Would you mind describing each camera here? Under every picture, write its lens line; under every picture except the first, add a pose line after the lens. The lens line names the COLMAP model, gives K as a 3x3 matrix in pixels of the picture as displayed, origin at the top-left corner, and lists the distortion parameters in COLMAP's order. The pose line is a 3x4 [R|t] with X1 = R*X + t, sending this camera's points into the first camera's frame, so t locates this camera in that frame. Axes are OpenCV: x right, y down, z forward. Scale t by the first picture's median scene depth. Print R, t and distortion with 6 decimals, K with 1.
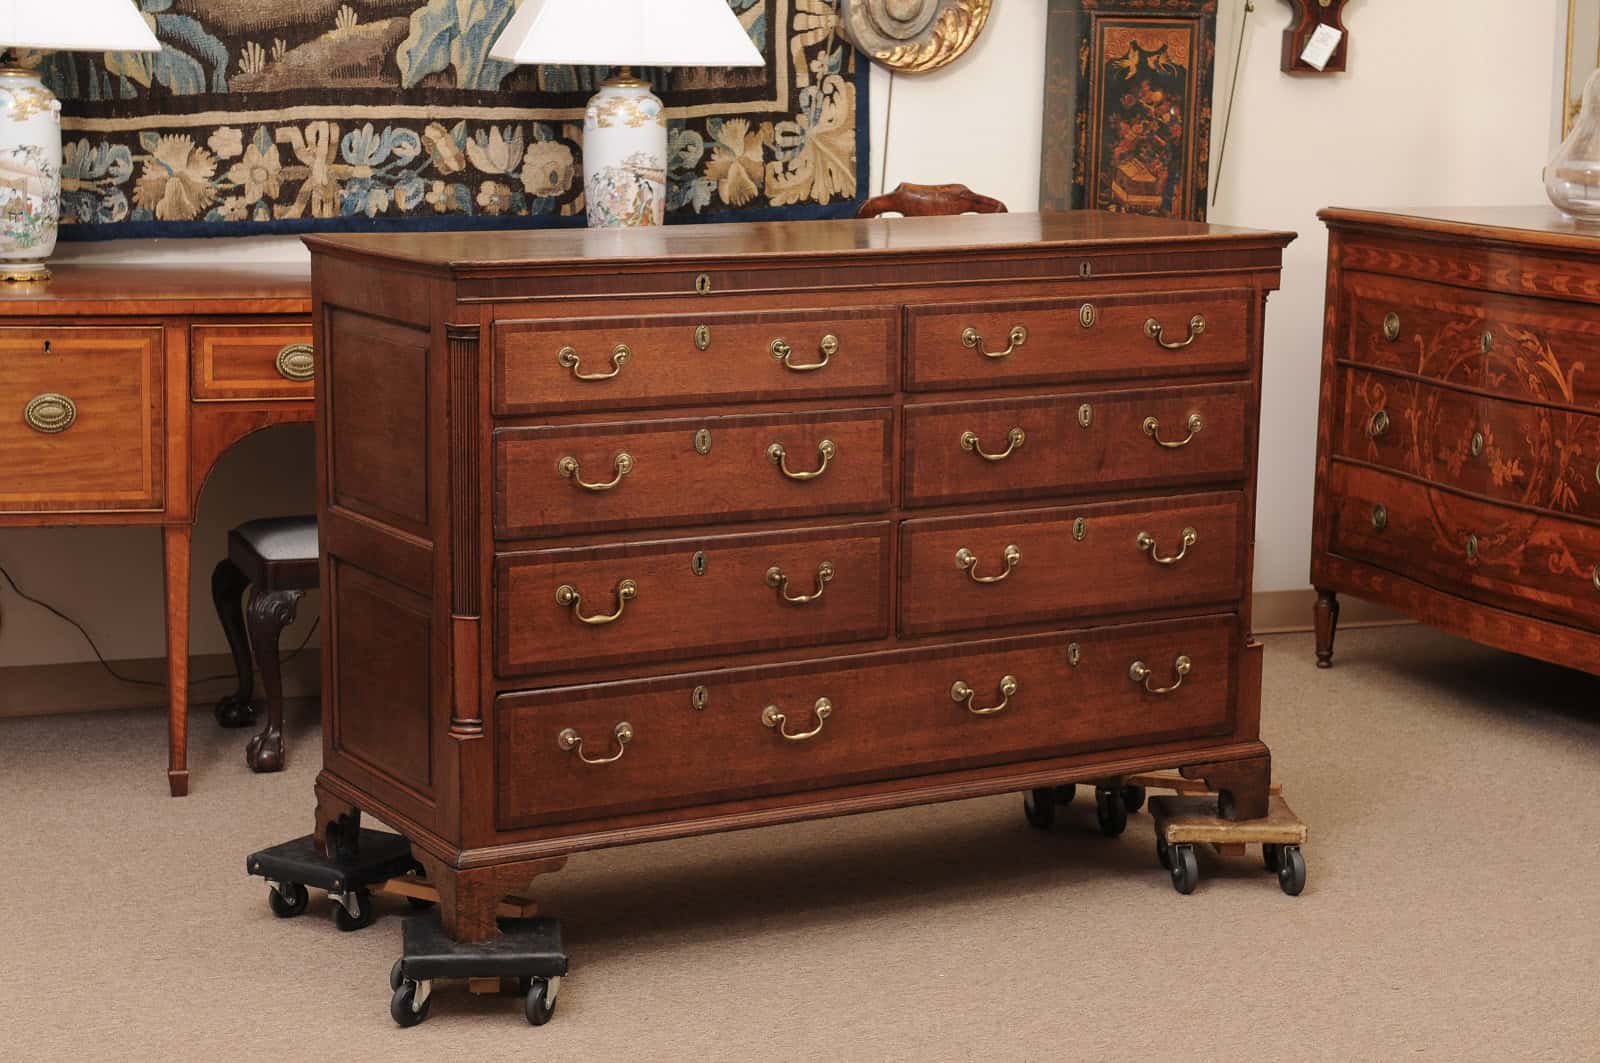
lens RADIAL K [[3096.1, 0, 800.0], [0, 3096.1, 531.5], [0, 0, 1]] dist [0.103256, 0.127519]
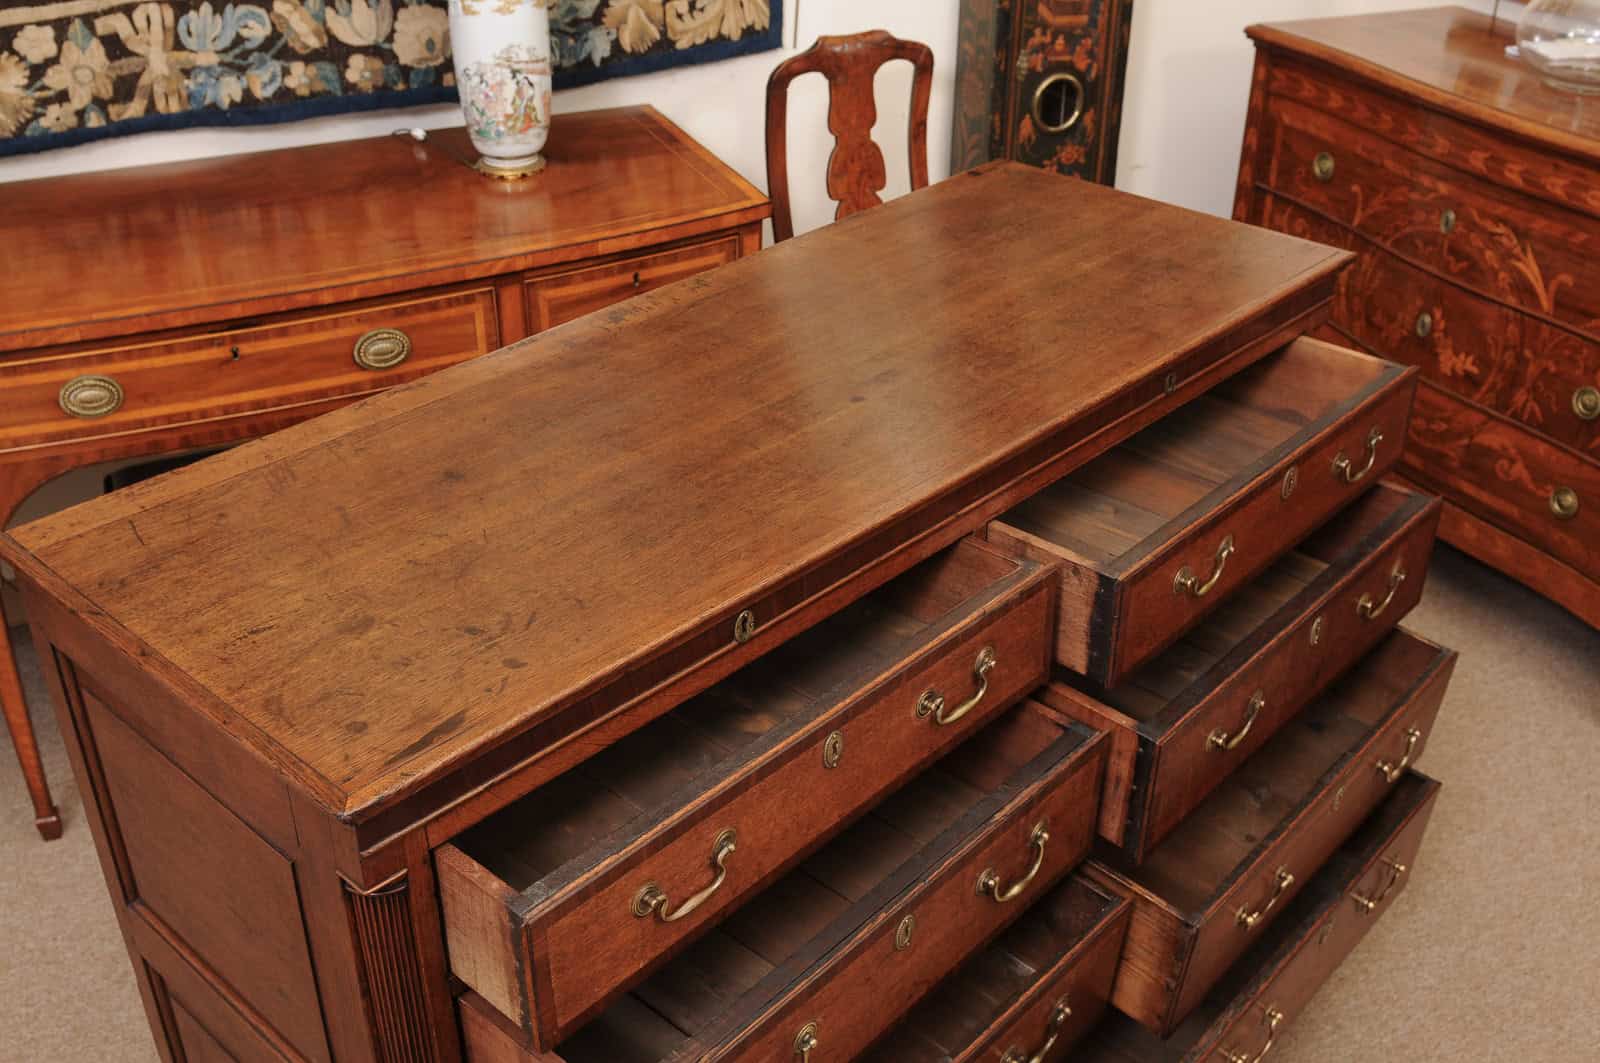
lens RADIAL K [[1635.3, 0, 800.0], [0, 1635.3, 531.5], [0, 0, 1]] dist [-0.036650, -0.031214]
pose [[0.999211, -0.029086, 0.027062, 0.010195], [0.017763, 0.936381, 0.350535, -0.146224], [-0.035536, -0.349778, 0.936159, 0.512522]]
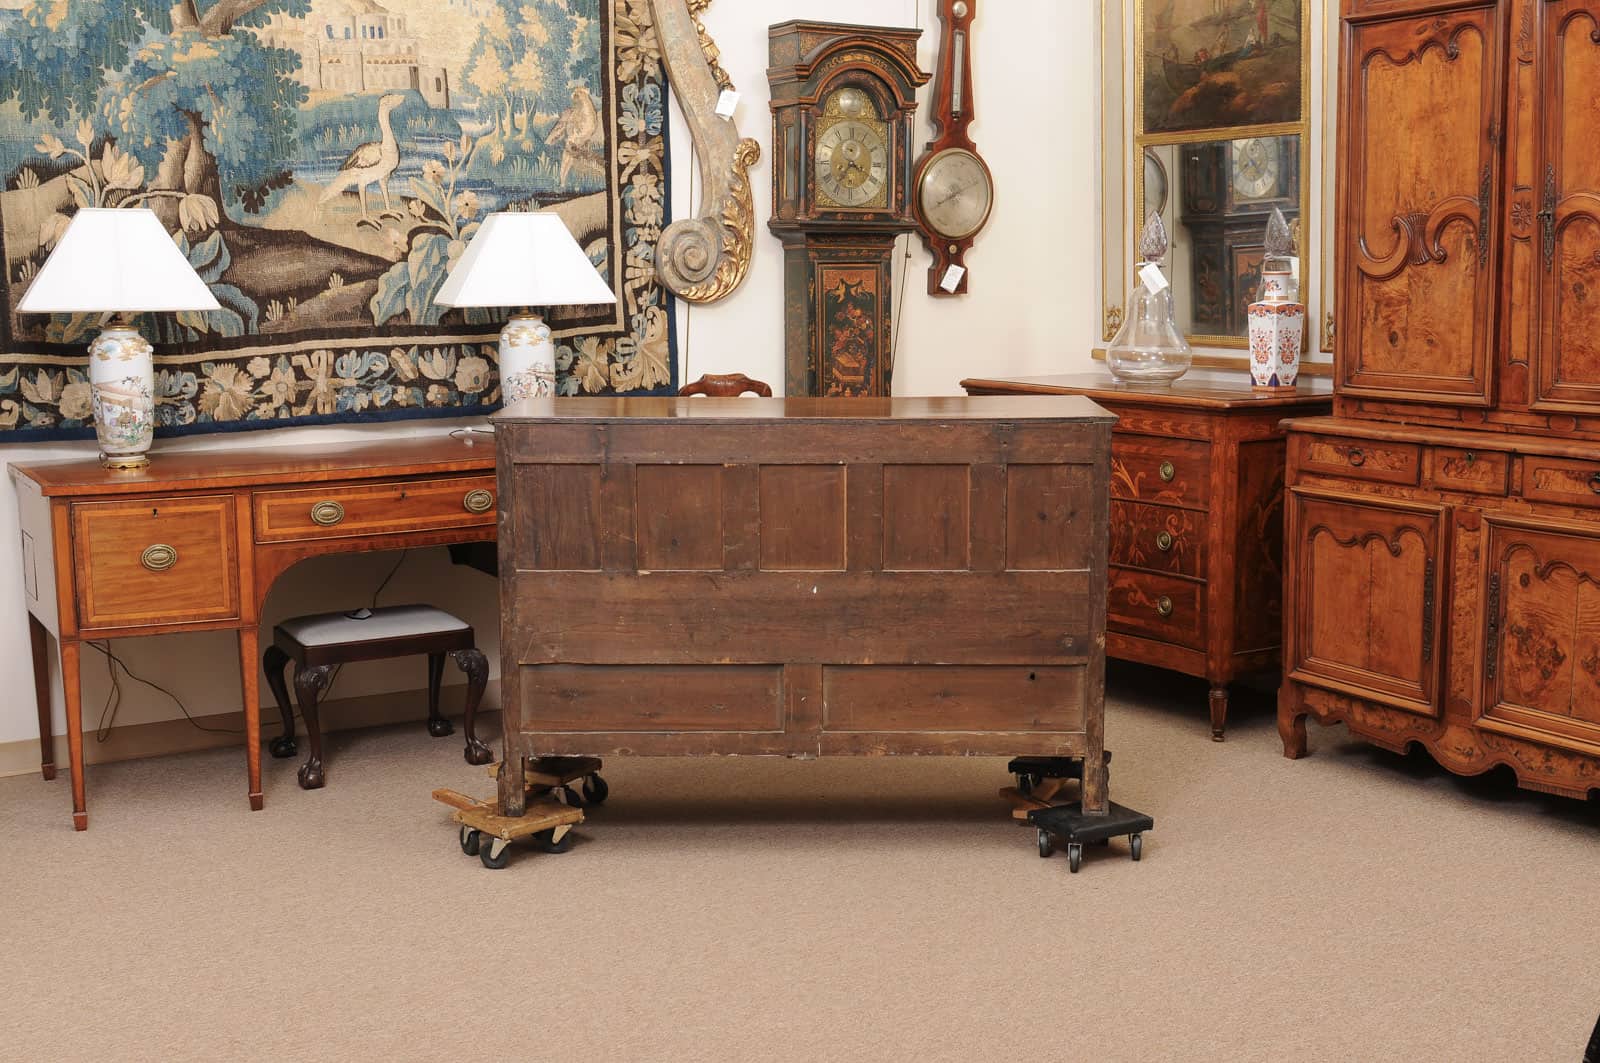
lens RADIAL K [[1886.9, 0, 800.0], [0, 1886.9, 531.5], [0, 0, 1]] dist [-0.021655, -0.005288]
pose [[0.989088, -0.051095, 0.138179, -0.054559], [0.053953, 0.998399, -0.017012, -0.016146], [-0.137088, 0.024281, 0.990261, 0.067435]]
